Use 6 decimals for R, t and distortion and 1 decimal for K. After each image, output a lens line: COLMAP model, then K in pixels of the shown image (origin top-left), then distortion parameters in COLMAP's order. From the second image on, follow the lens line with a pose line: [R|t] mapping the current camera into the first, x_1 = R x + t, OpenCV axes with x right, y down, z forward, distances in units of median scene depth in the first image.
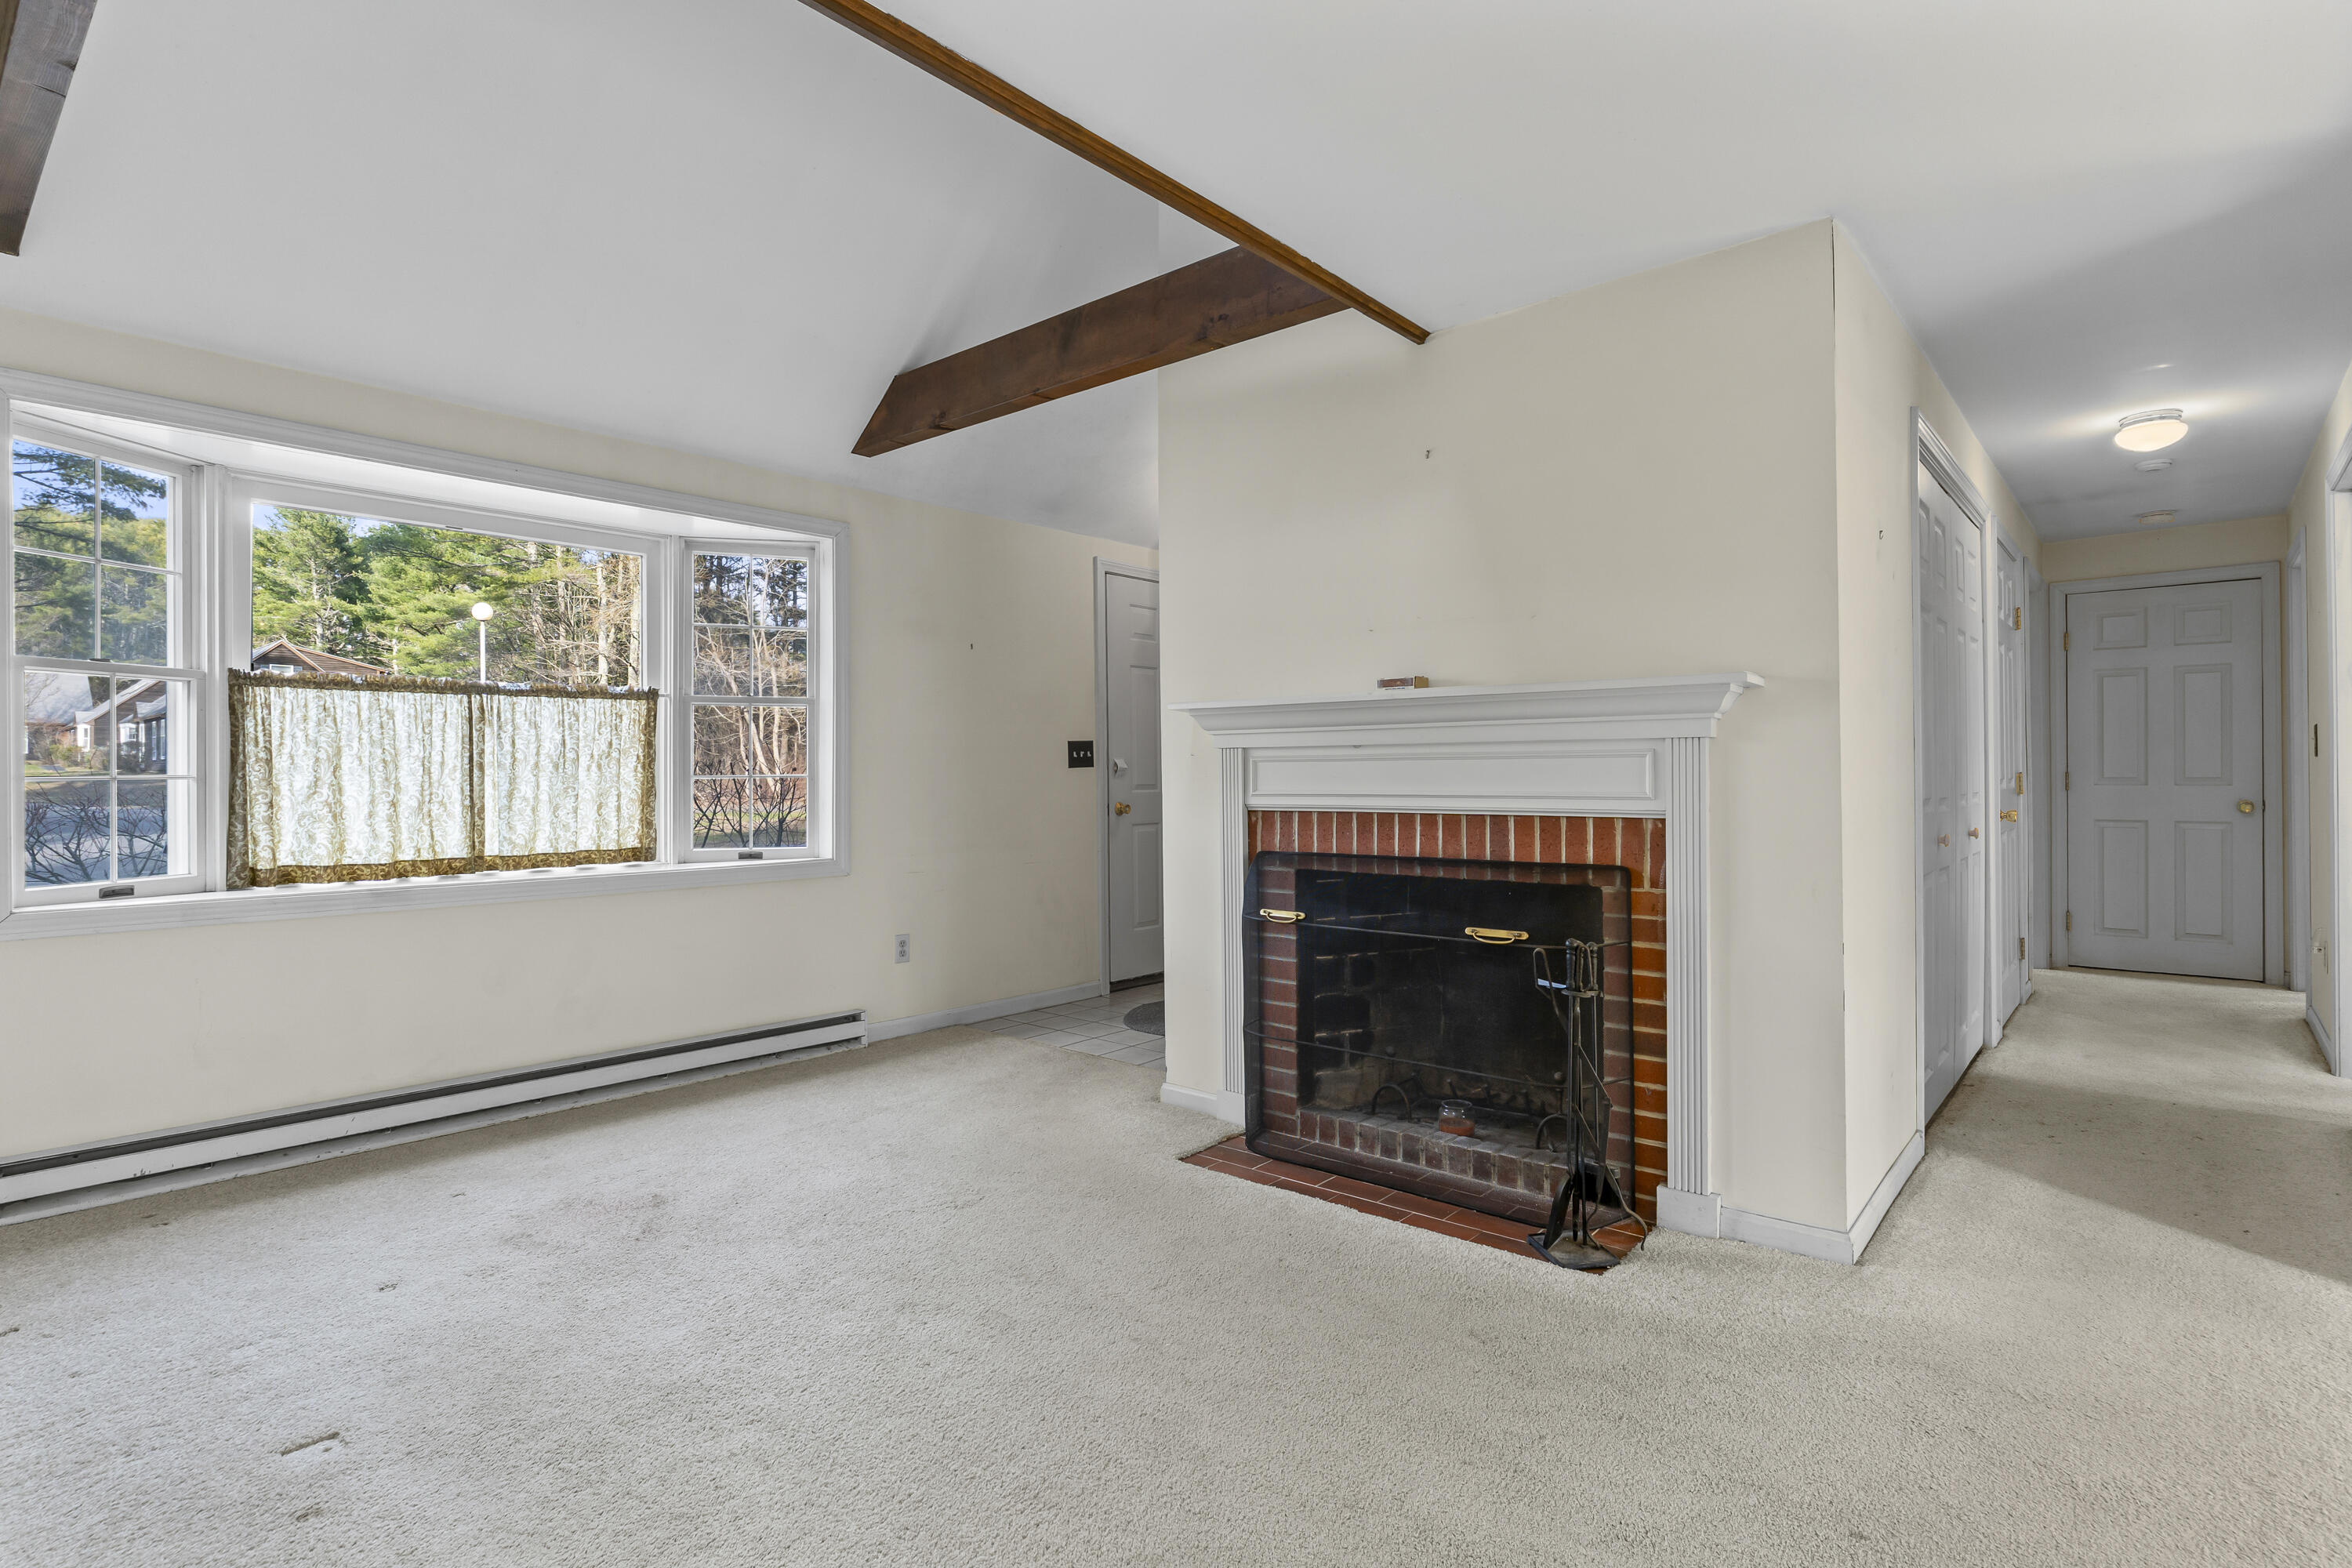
lens RADIAL K [[1156.5, 0, 1167.8], [0, 1156.5, 768.1], [0, 0, 1]] dist [-0.006145, -0.000981]
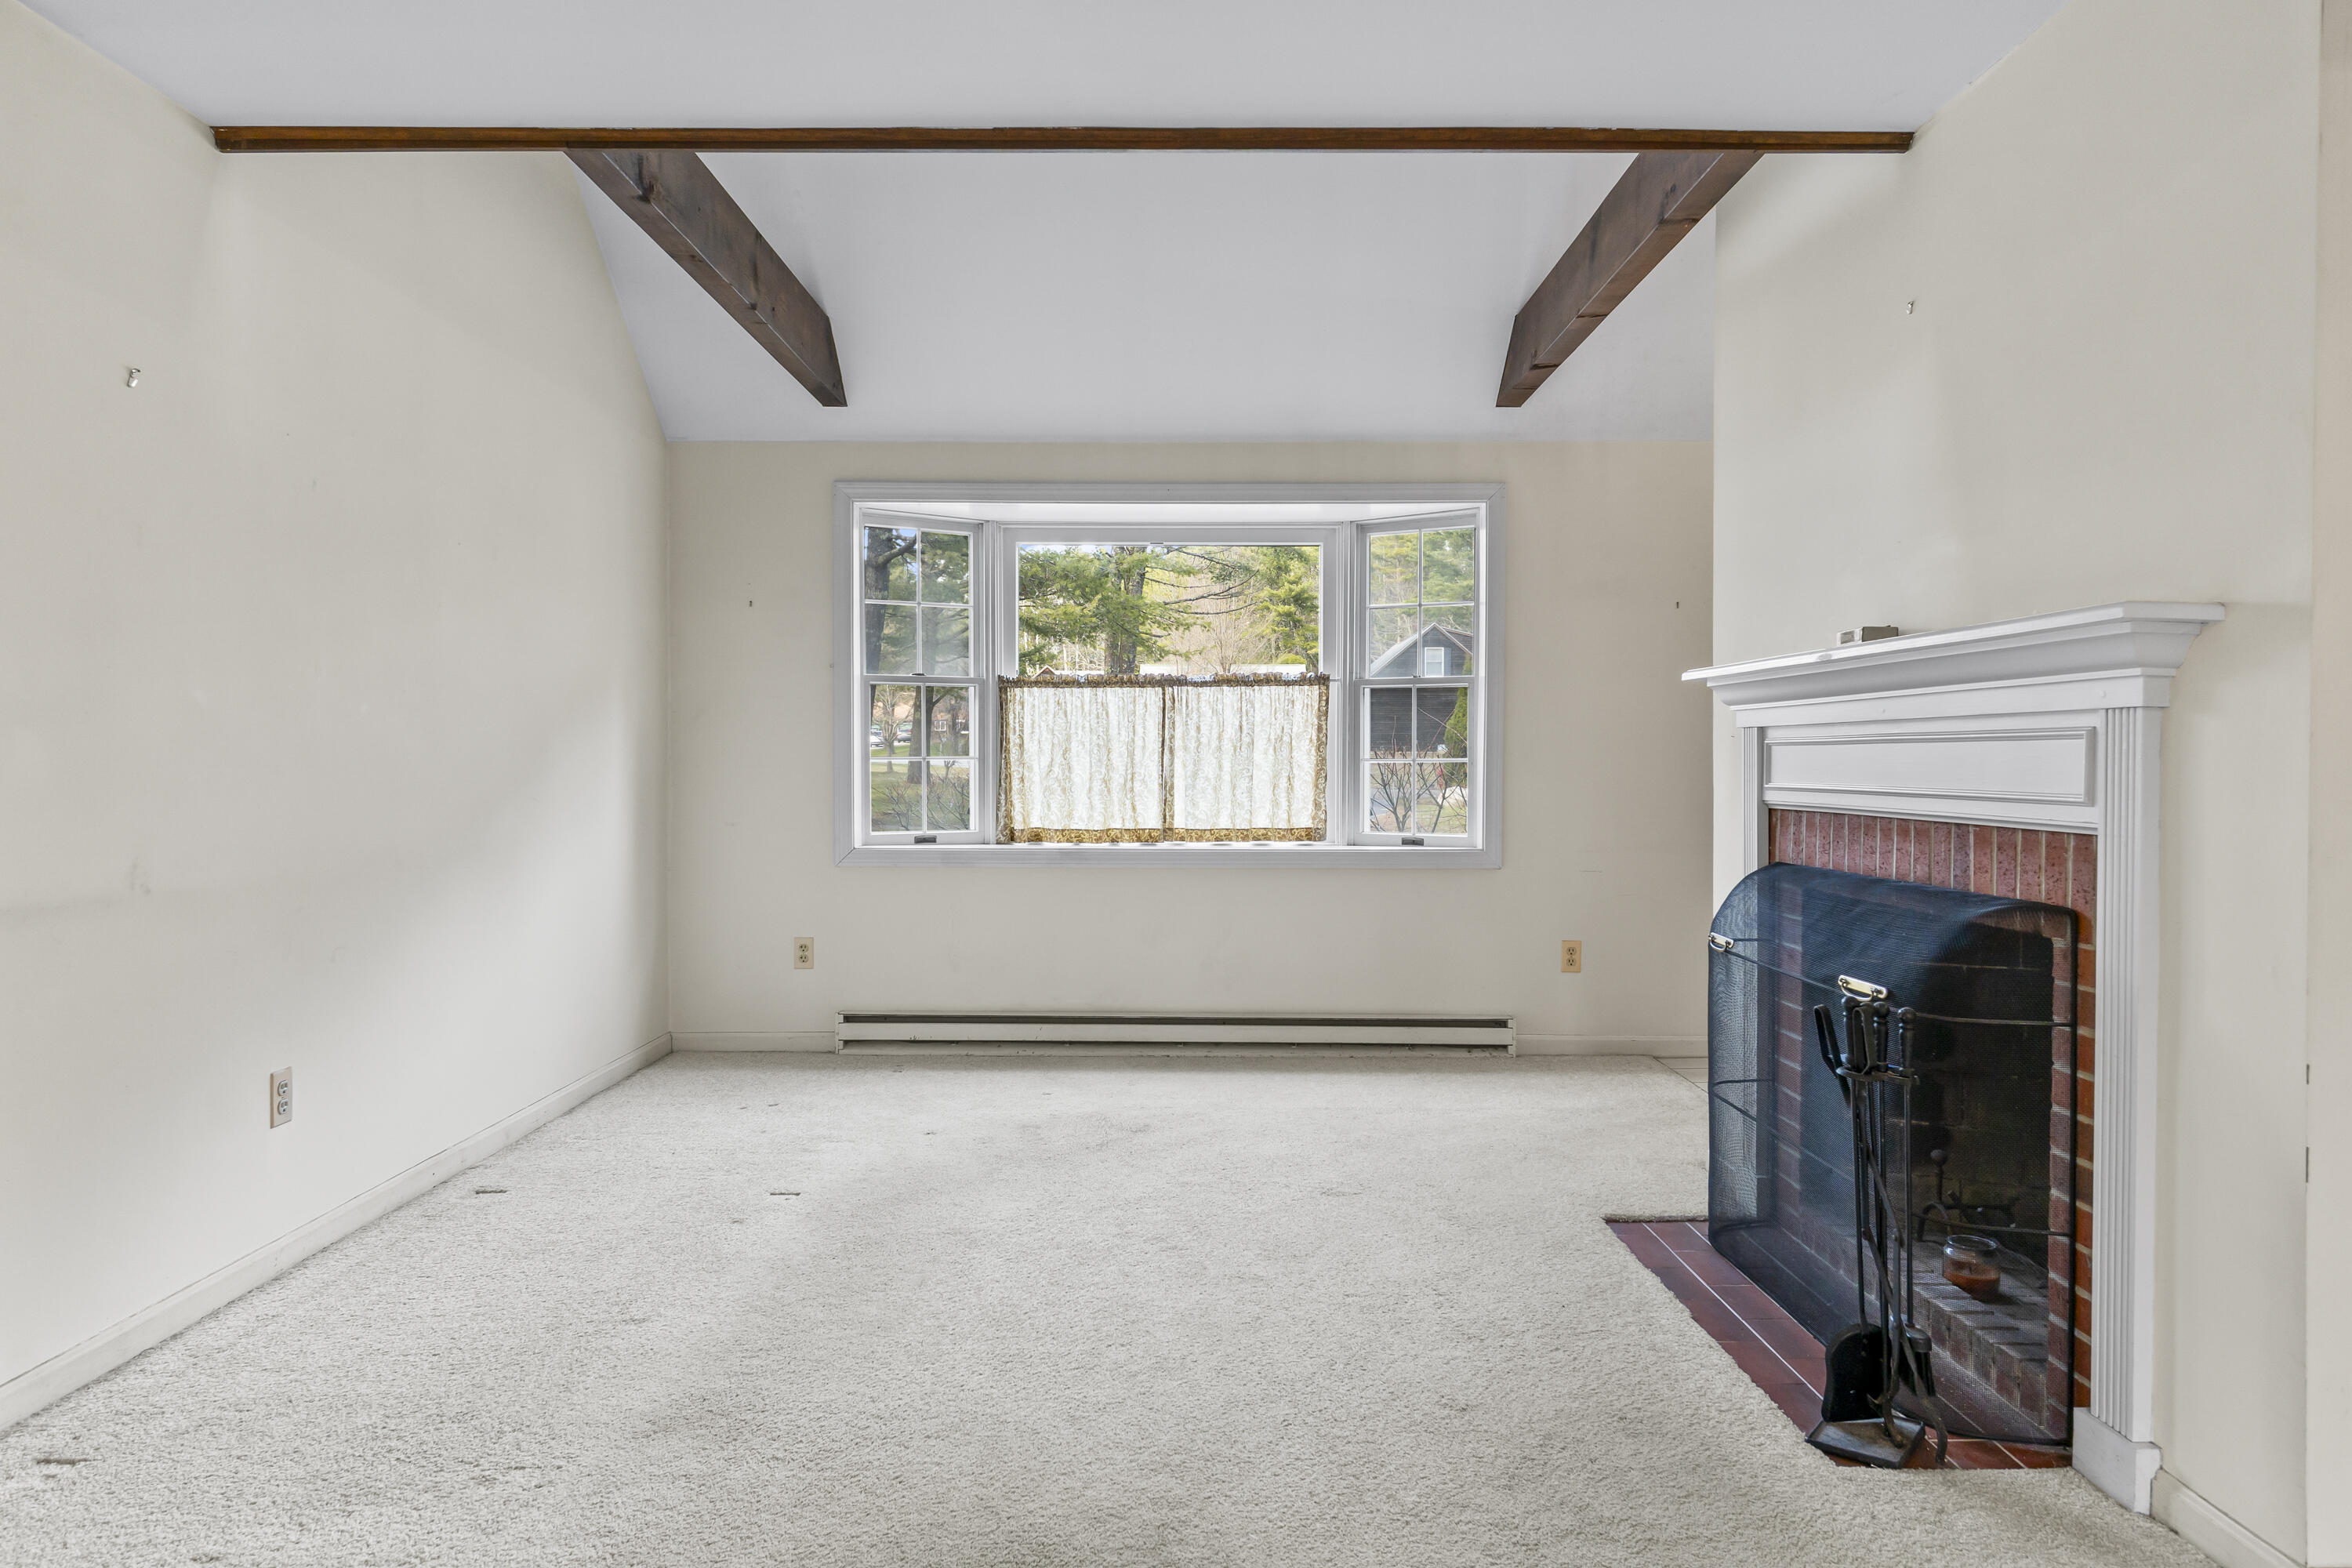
lens RADIAL K [[1438.9, 0, 1179.5], [0, 1438.9, 781.0], [0, 0, 1]] dist [-0.002520, 0.003829]
pose [[0.652365, 0.017790, -0.757696, 0.529491], [-0.000976, 0.999743, 0.022633, -0.002899], [0.757904, -0.014025, 0.652215, 0.078878]]
